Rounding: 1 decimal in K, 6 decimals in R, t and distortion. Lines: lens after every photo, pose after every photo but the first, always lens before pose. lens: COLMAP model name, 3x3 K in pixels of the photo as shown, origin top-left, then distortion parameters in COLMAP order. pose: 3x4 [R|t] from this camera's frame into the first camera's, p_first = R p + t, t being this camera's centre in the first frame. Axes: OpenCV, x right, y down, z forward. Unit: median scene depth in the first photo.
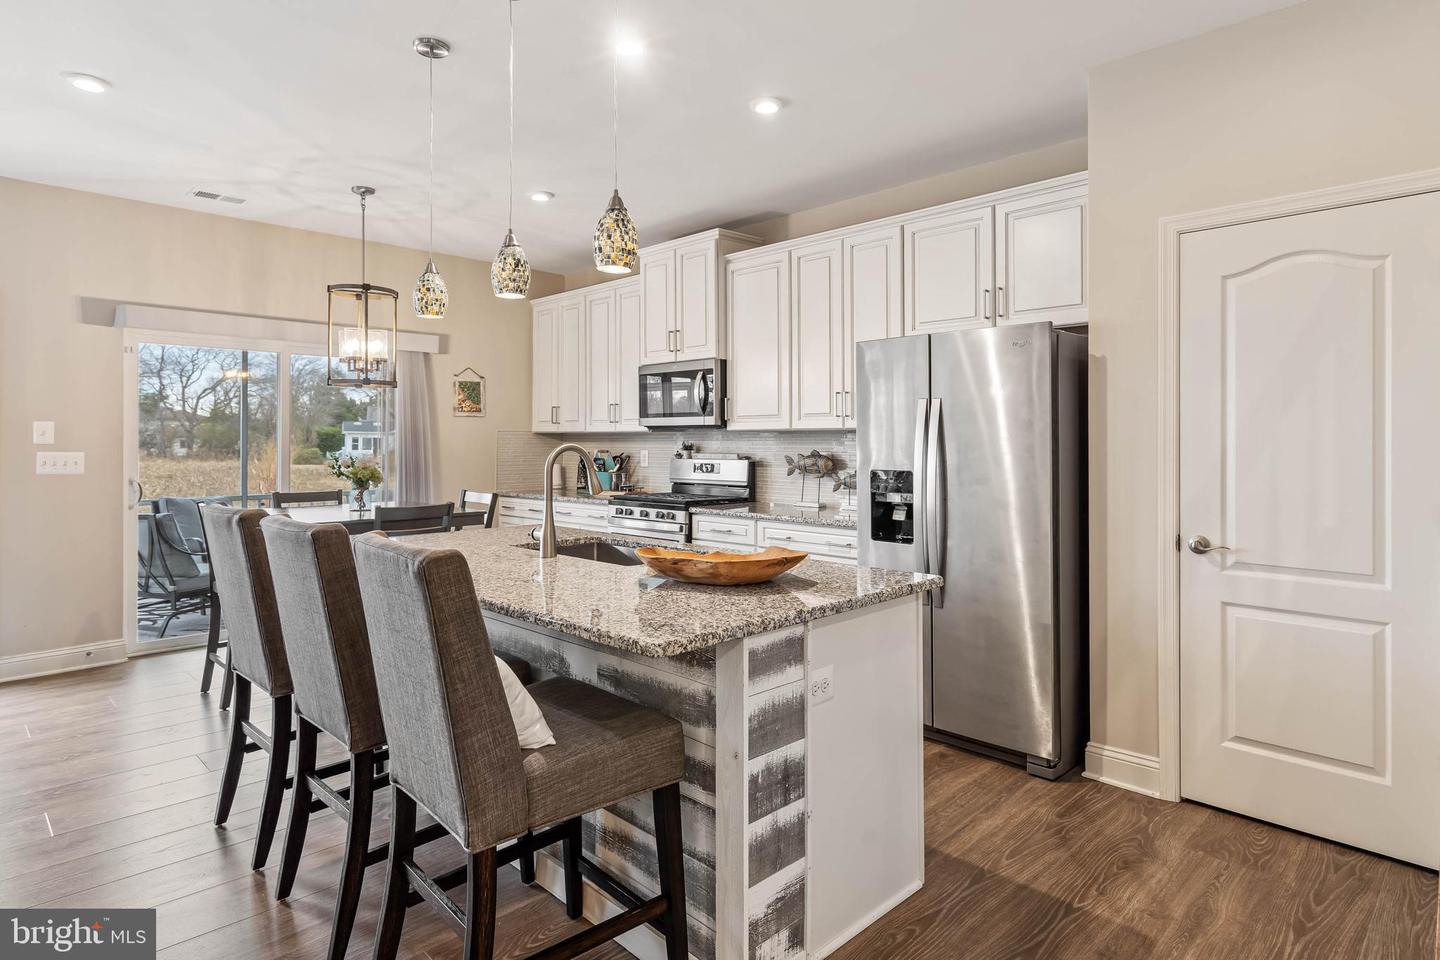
lens RADIAL K [[787.3, 0, 724.5], [0, 787.3, 442.1], [0, 0, 1]] dist [-0.000097, 0.000700]
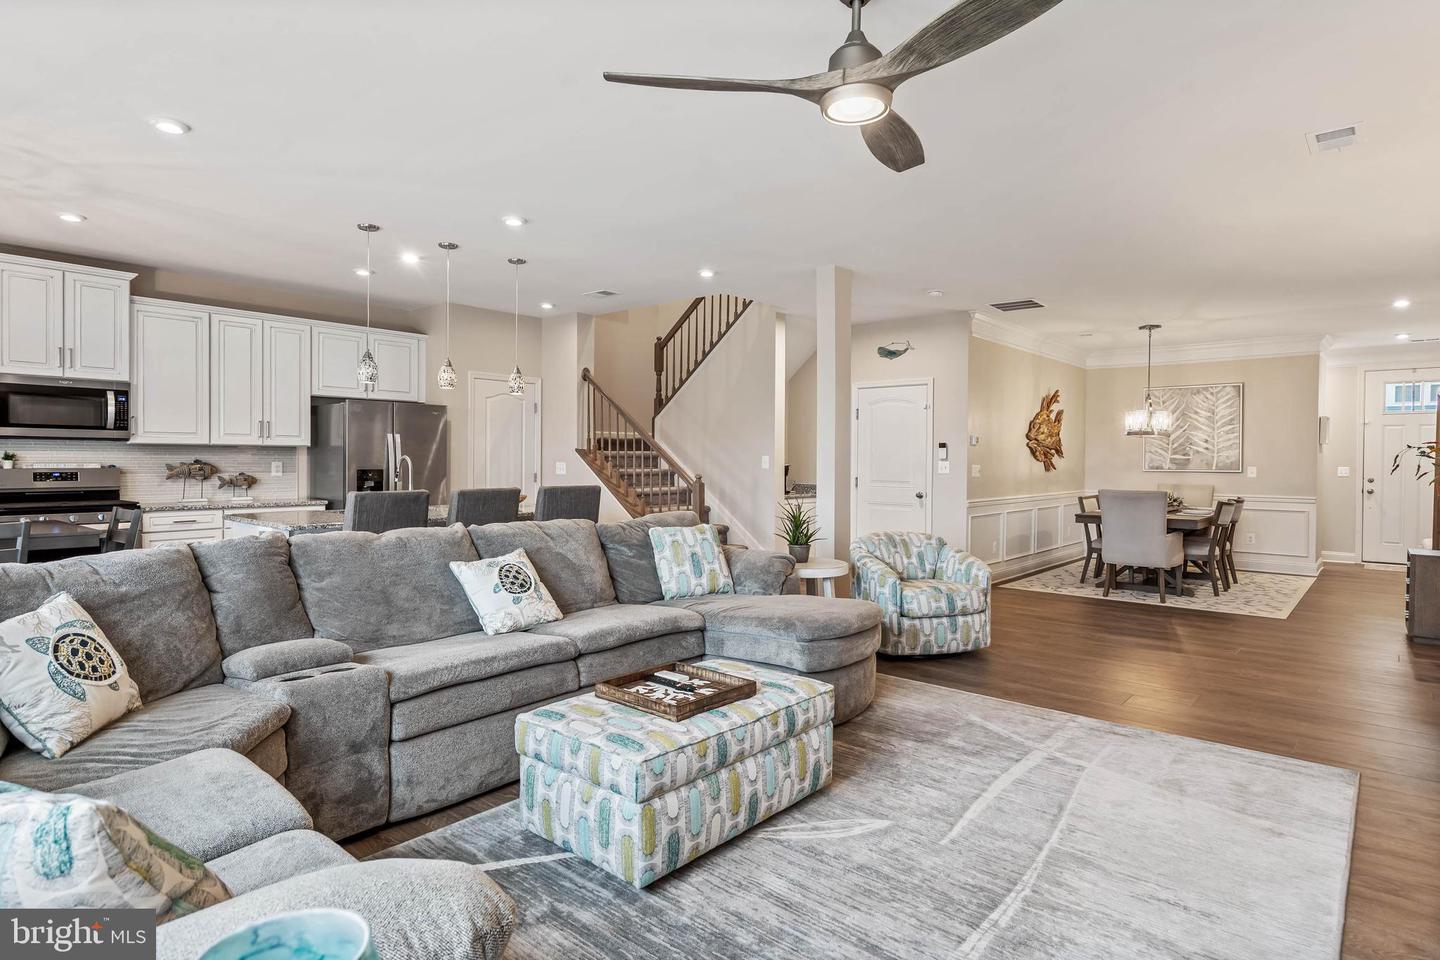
lens RADIAL K [[786.3, 0, 725.7], [0, 786.3, 464.0], [0, 0, 1]] dist [0.002072, 0.001652]
pose [[-0.078271, -0.006098, 0.996913, -1.198867], [-0.007464, 0.999957, 0.005530, 0.003331], [-0.996904, -0.007008, -0.078314, 0.189382]]
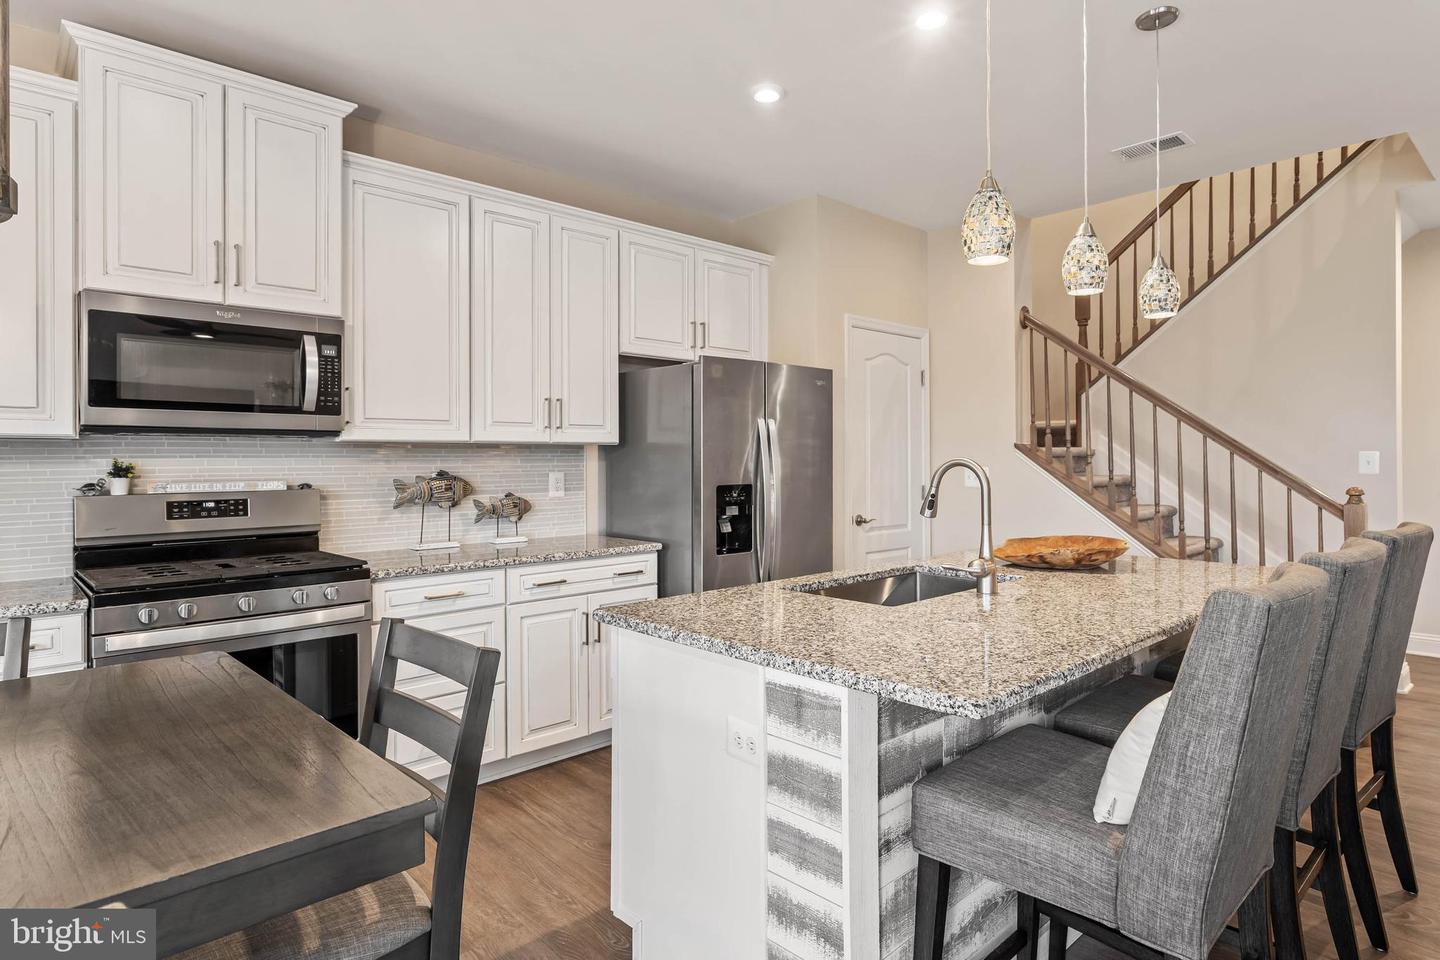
lens RADIAL K [[800.9, 0, 735.5], [0, 800.9, 455.1], [0, 0, 1]] dist [-0.002973, 0.000065]
pose [[0.018801, 0.004222, 0.999814, -0.577667], [0.003686, 0.999984, -0.004292, 0.000251], [-0.999816, 0.003766, 0.018786, 0.658729]]
